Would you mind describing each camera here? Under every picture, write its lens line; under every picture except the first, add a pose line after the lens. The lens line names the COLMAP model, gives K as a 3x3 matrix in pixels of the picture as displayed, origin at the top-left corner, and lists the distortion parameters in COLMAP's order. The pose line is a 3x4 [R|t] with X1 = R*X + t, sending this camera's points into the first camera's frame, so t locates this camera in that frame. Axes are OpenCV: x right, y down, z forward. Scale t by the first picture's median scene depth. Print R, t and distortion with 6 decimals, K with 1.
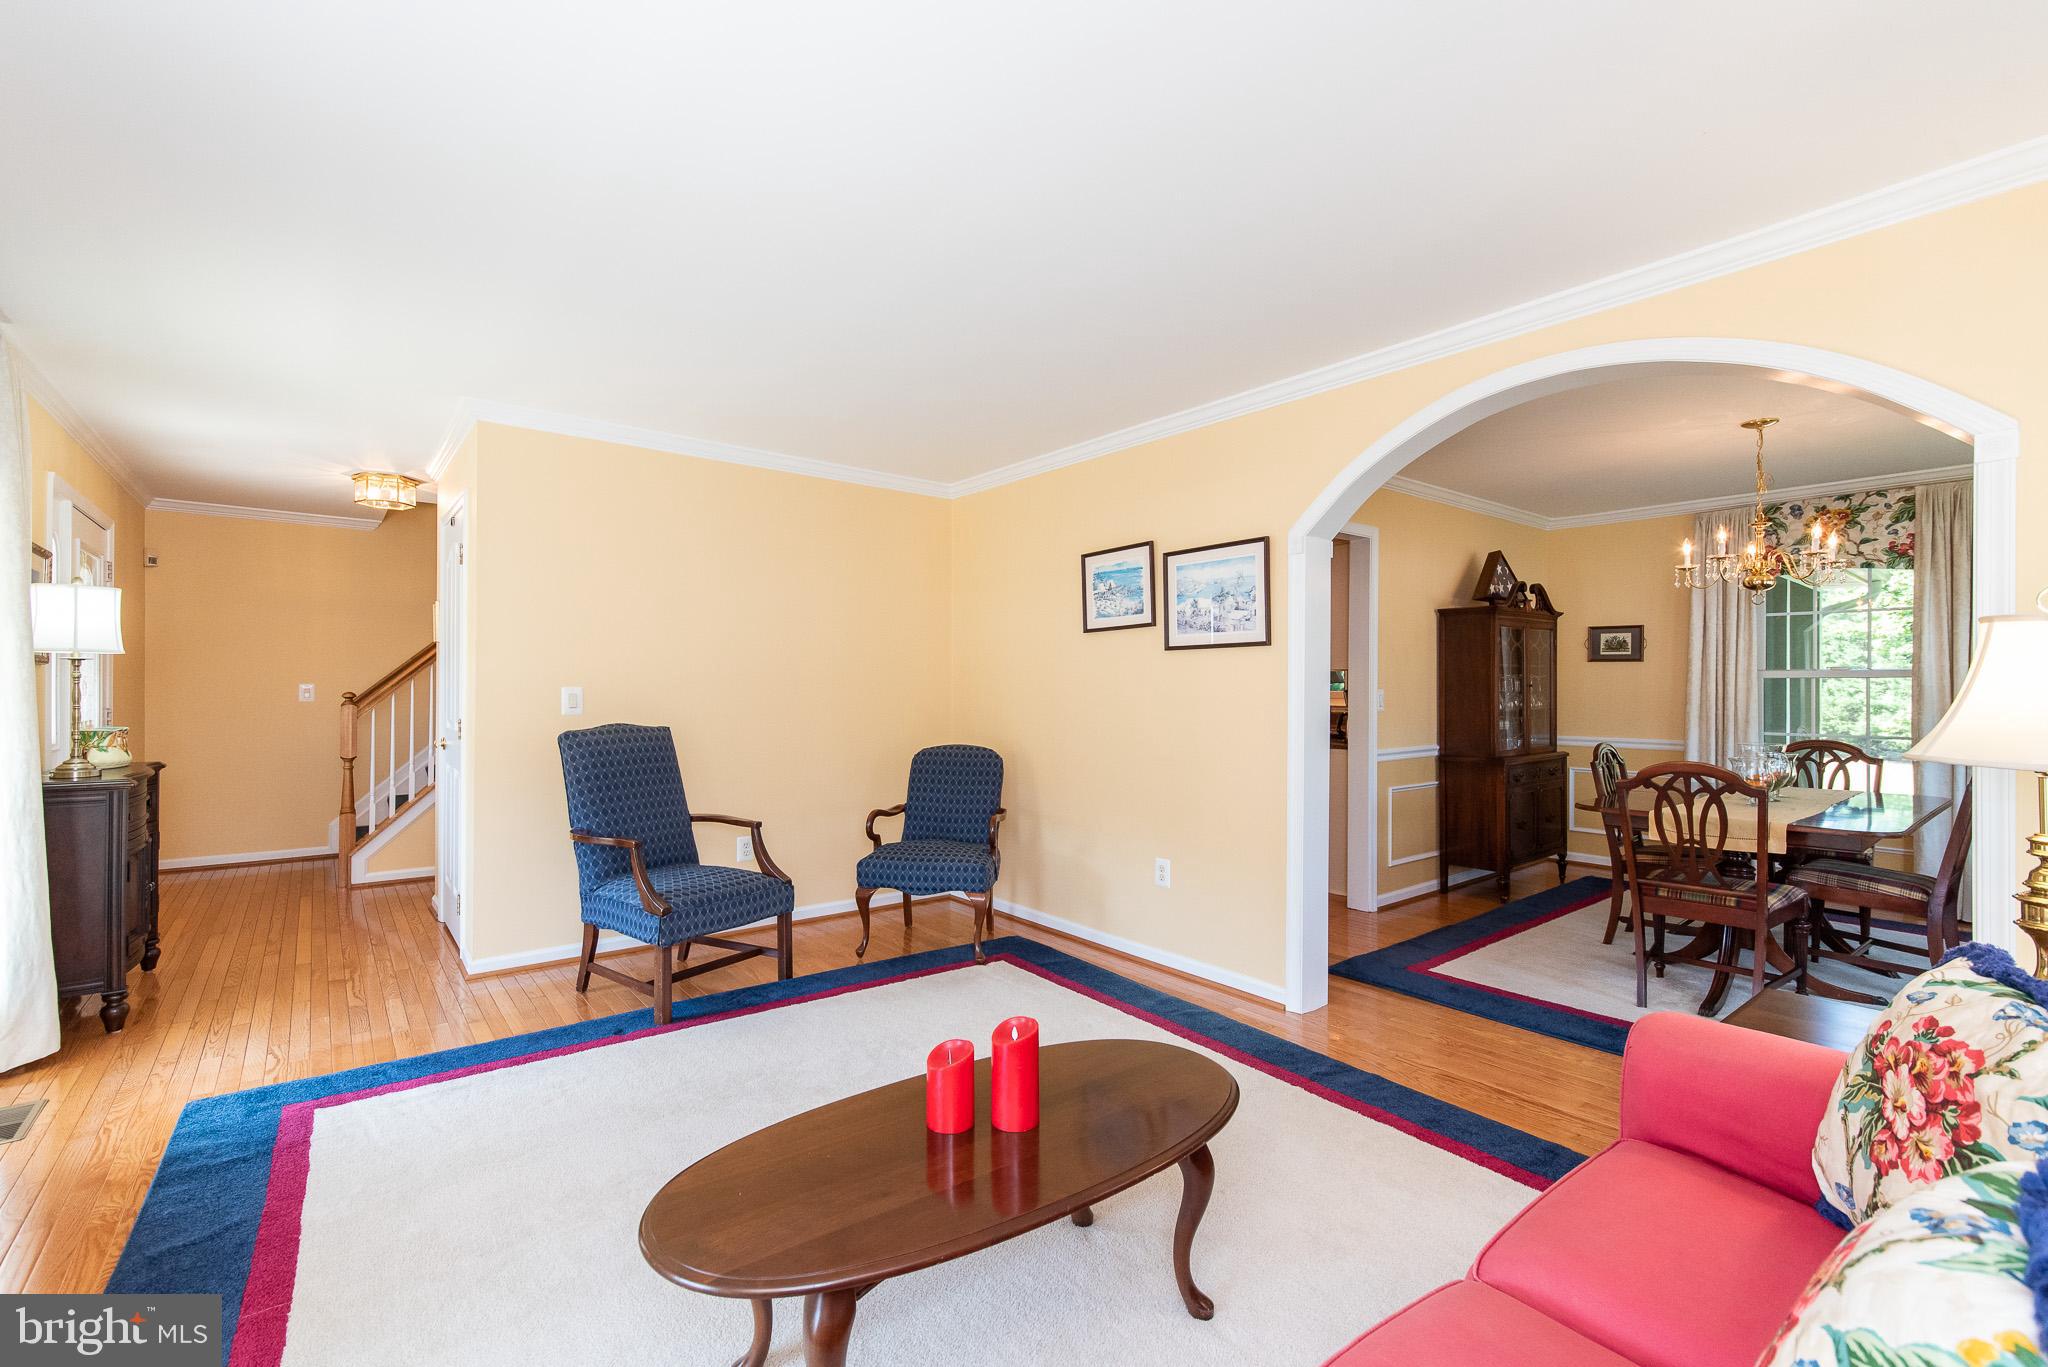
lens RADIAL K [[879.6, 0, 1022.8], [0, 879.6, 690.3], [0, 0, 1]] dist [-0.004547, -0.000102]
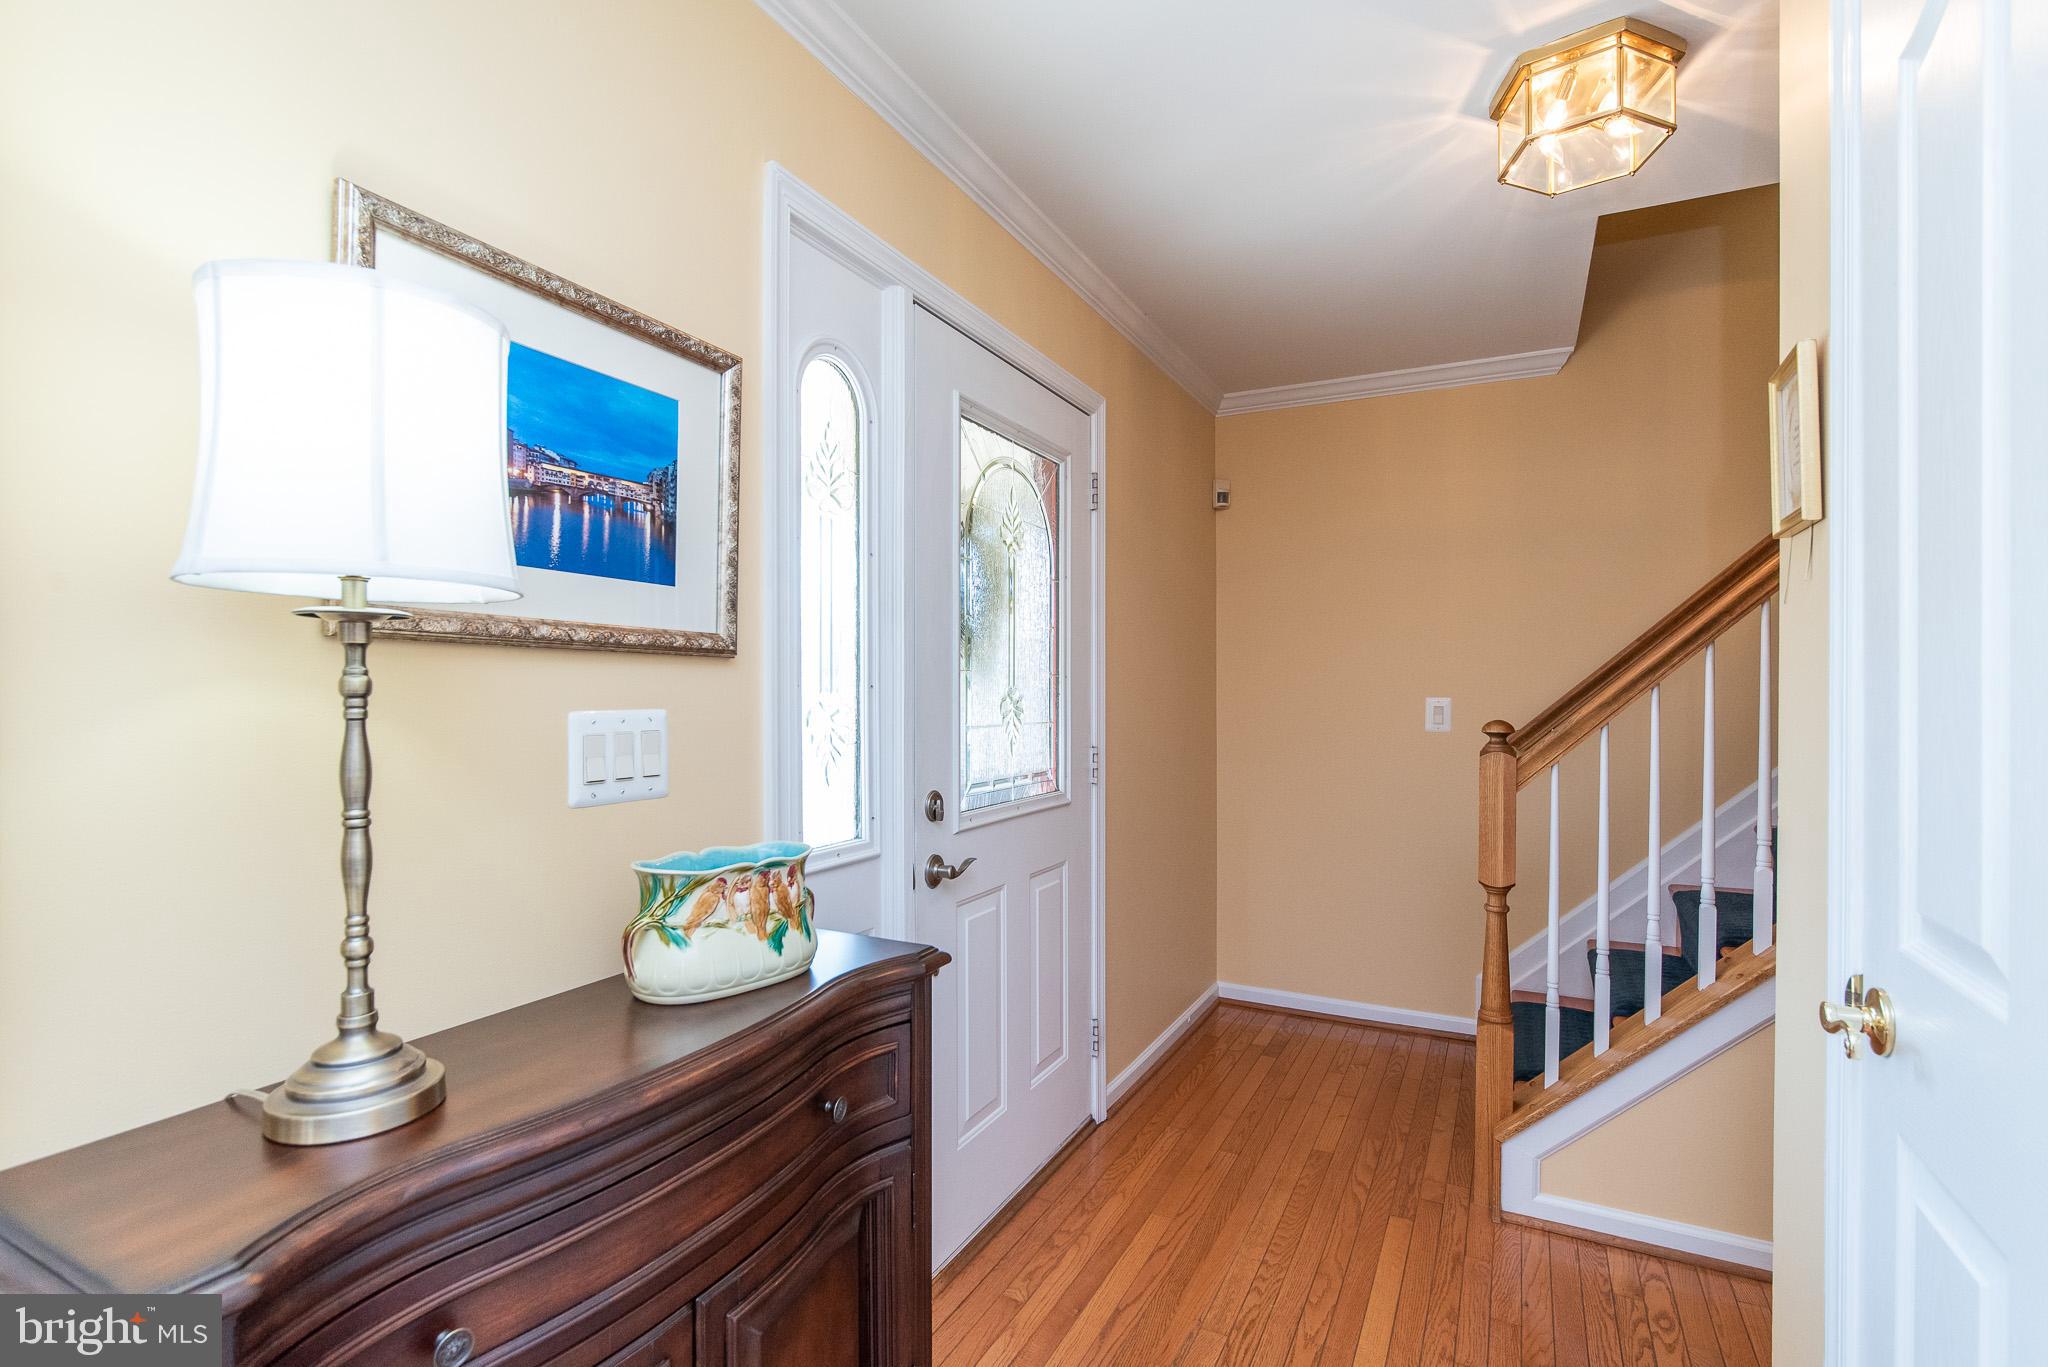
lens RADIAL K [[984.3, 0, 1013.1], [0, 984.3, 680.6], [0, 0, 1]] dist [0.002013, 0.000934]
pose [[0.404922, -0.011803, -0.914275, -0.445081], [-0.004300, 0.999881, -0.014813, -0.008747], [0.914341, 0.009929, 0.404823, 0.613893]]
